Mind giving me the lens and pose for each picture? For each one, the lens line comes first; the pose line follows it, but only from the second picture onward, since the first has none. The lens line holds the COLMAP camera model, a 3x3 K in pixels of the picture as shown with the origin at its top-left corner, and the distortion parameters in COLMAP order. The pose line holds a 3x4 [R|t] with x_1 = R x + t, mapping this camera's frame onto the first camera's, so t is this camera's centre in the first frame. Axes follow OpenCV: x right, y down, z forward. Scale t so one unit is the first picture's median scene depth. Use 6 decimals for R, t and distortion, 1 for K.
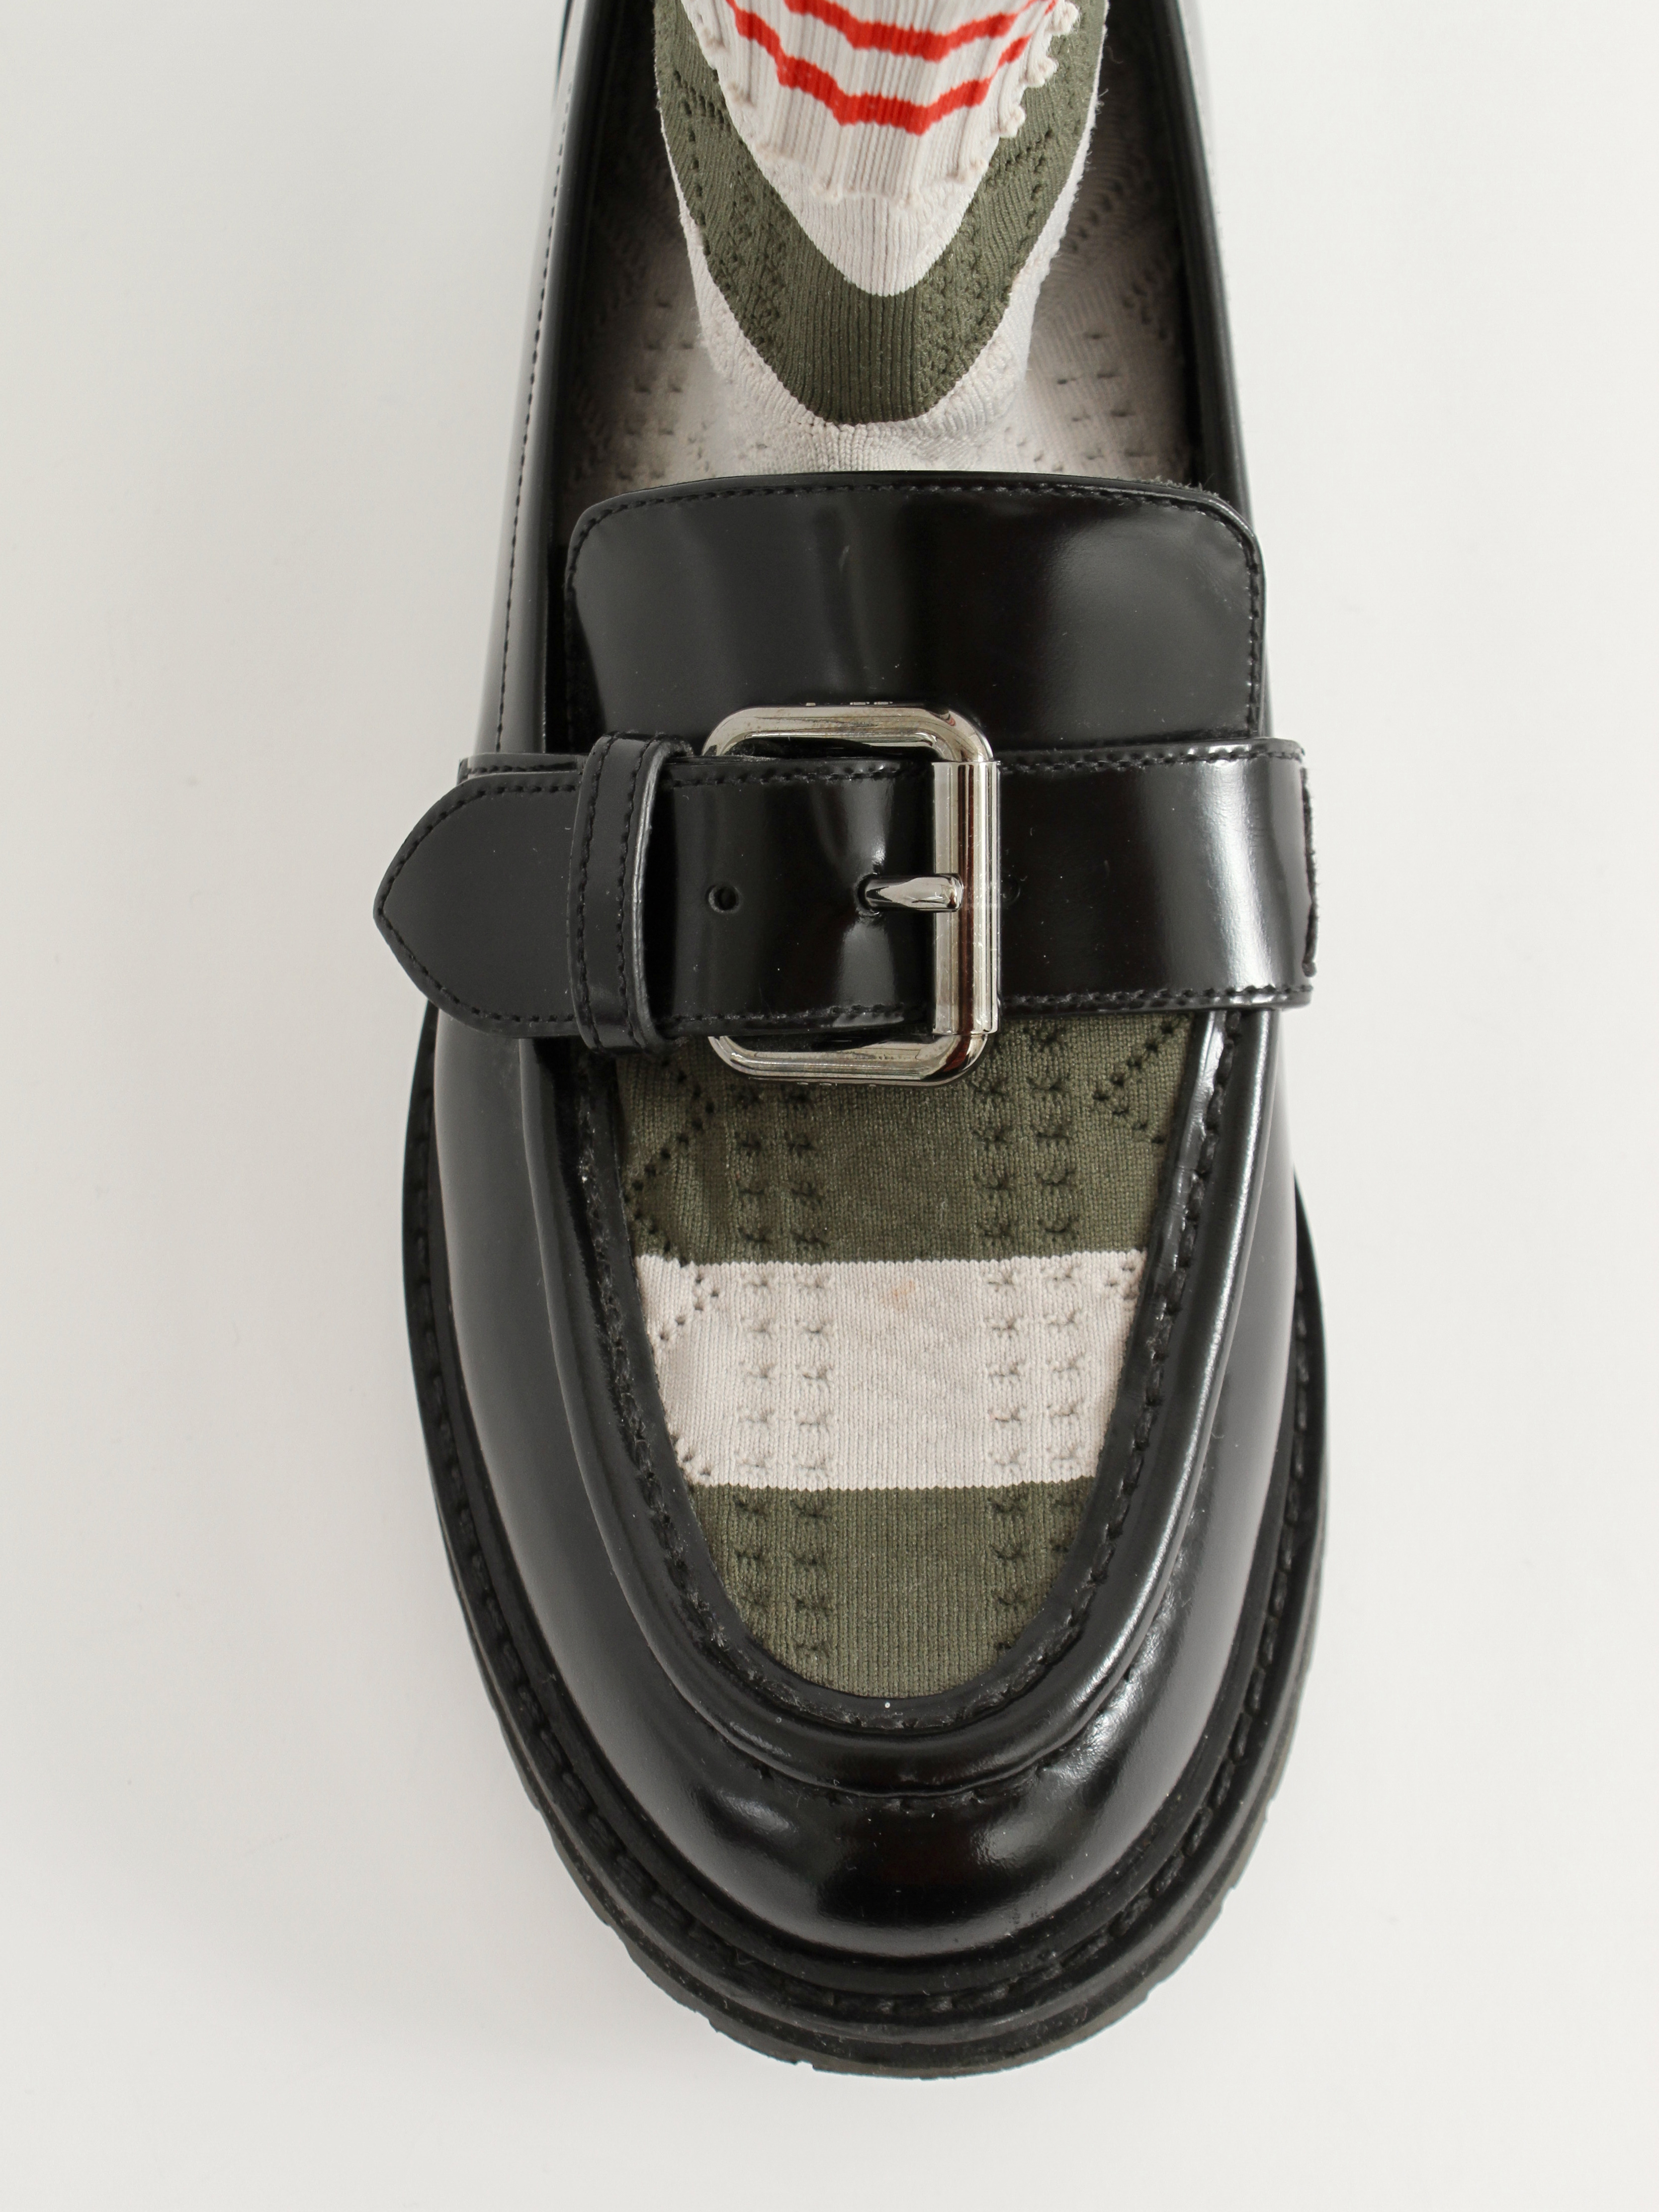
lens RADIAL K [[4658.6, 0, 821.8], [0, 4658.6, 1099.7], [0, 0, 1]] dist [0.150932, 0.000000]
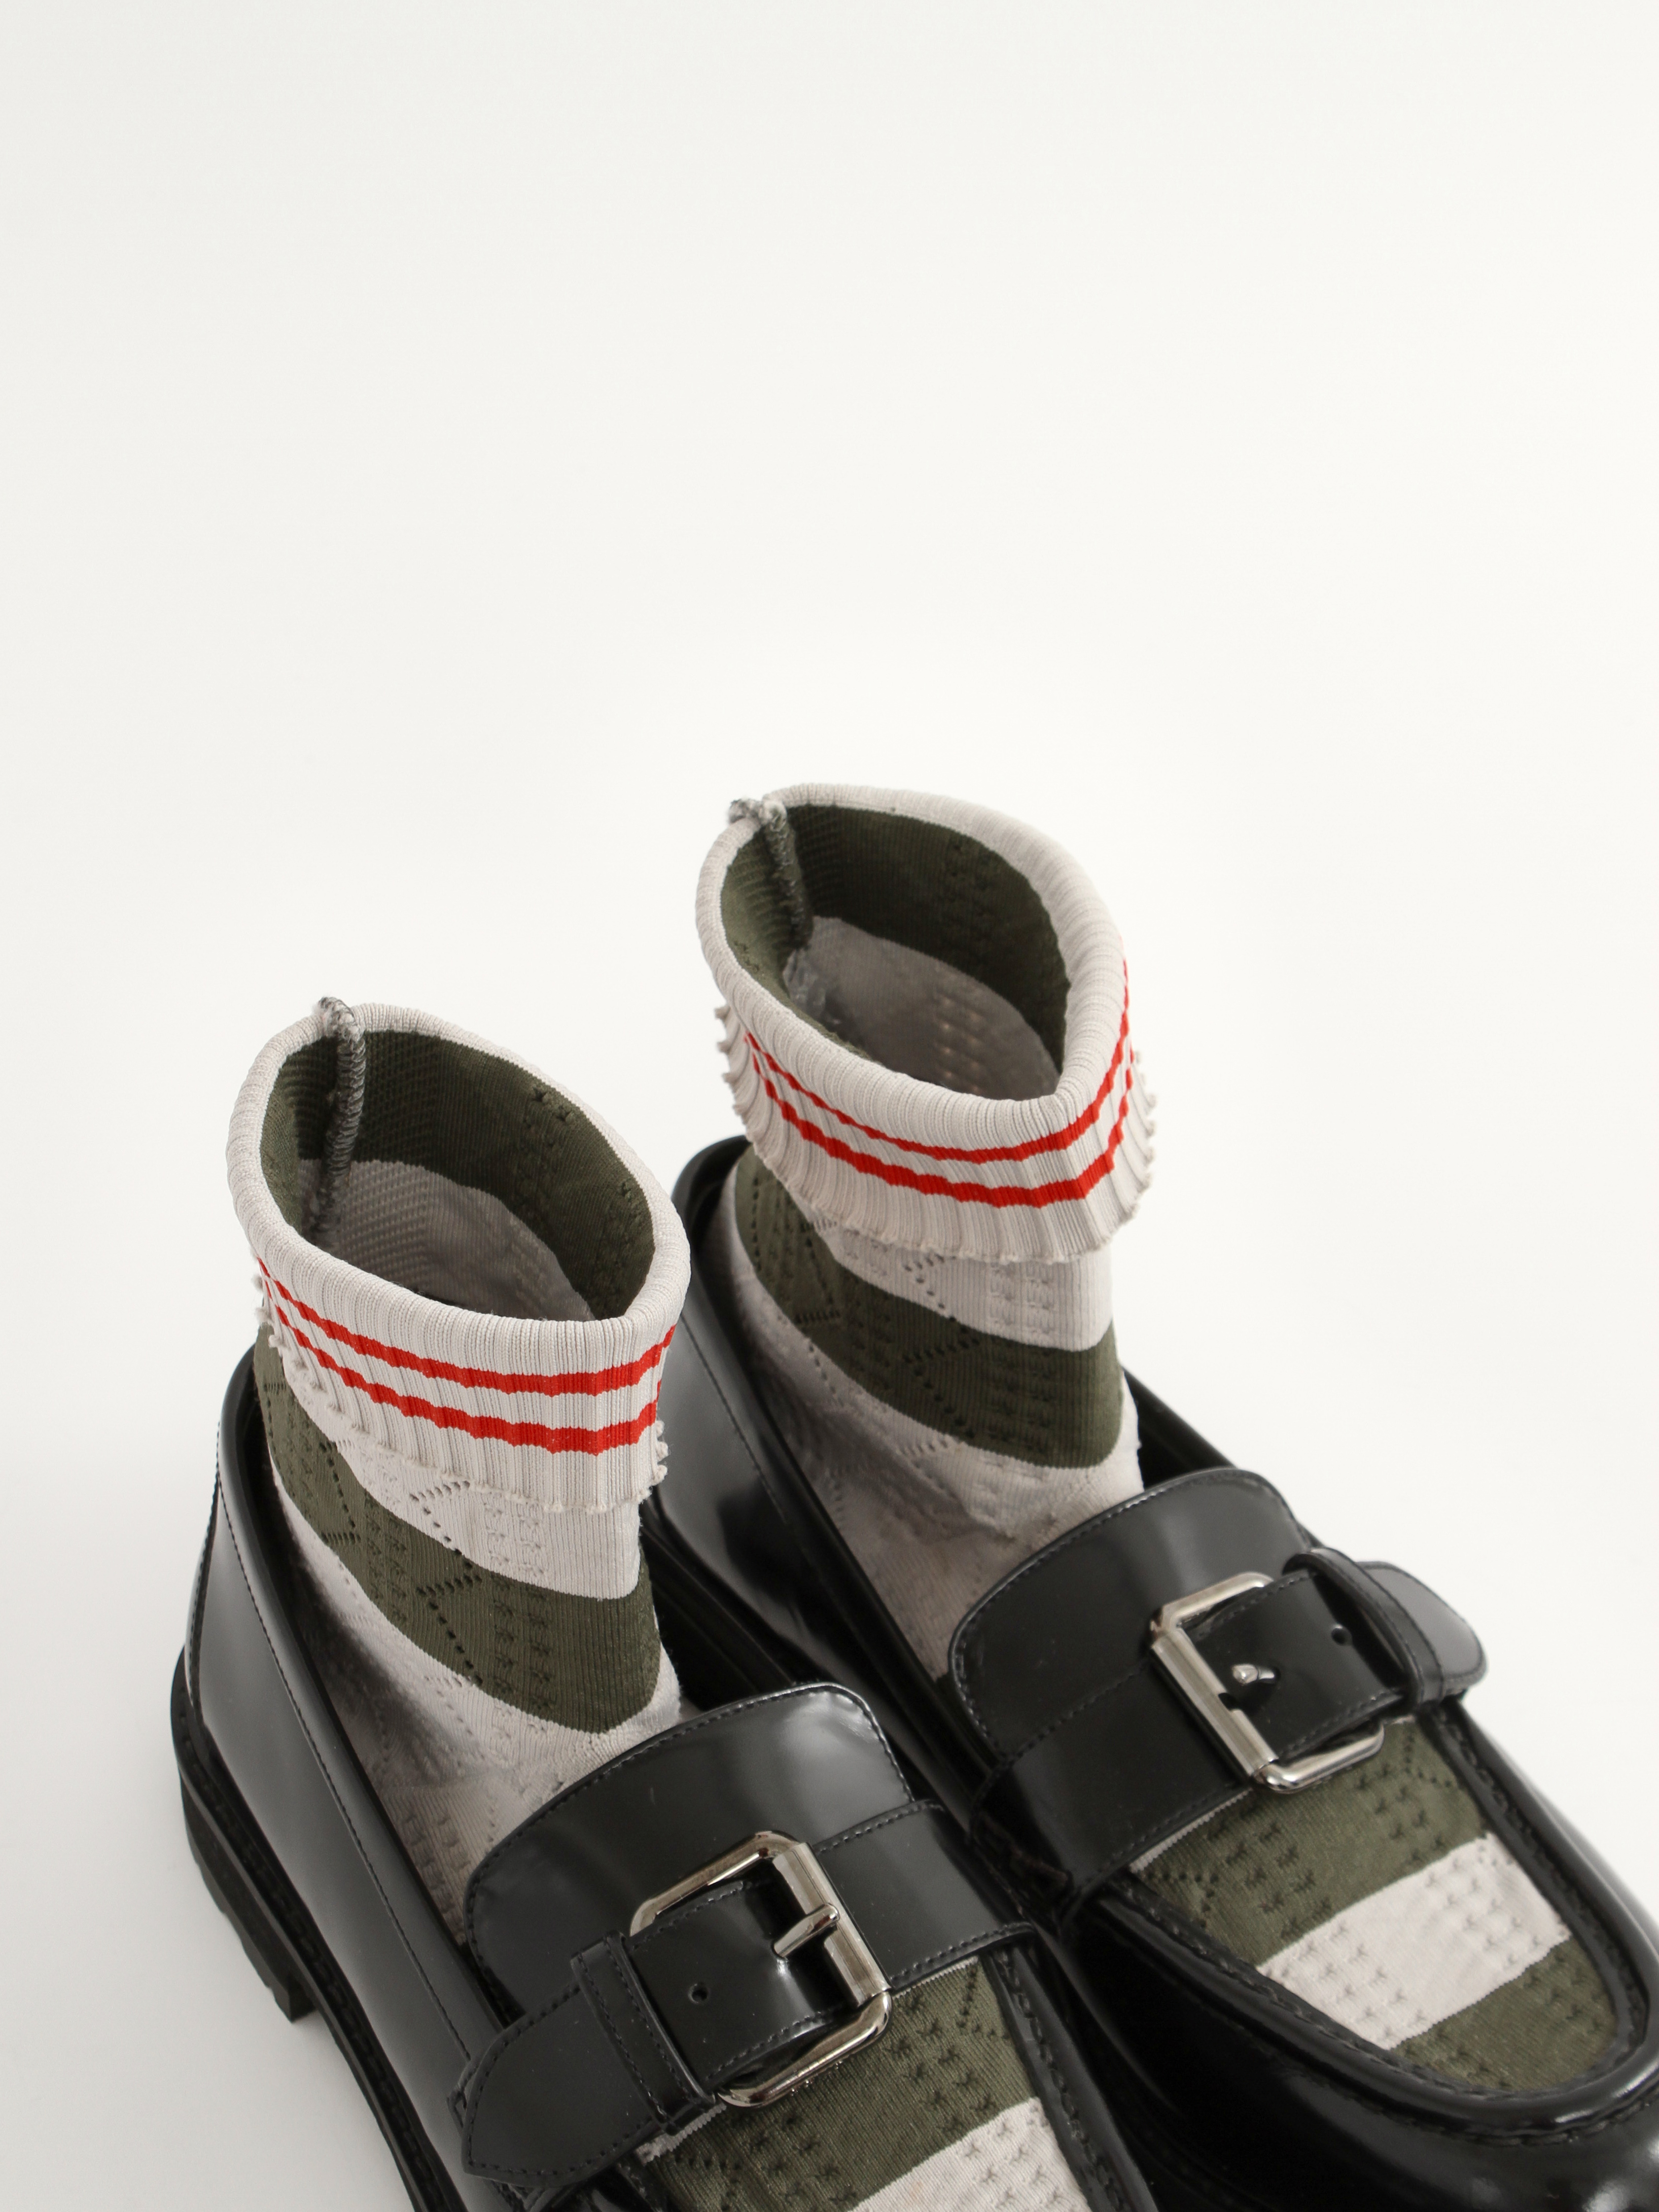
lens RADIAL K [[4600.8, 0, 831.9], [0, 4600.8, 1097.0], [0, 0, 1]] dist [0.117277, 0.000000]
pose [[0.845169, -0.314239, 0.432370, -0.542307], [0.506368, 0.729706, -0.459478, 0.457483], [-0.171117, 0.607275, 0.775846, -0.368244]]
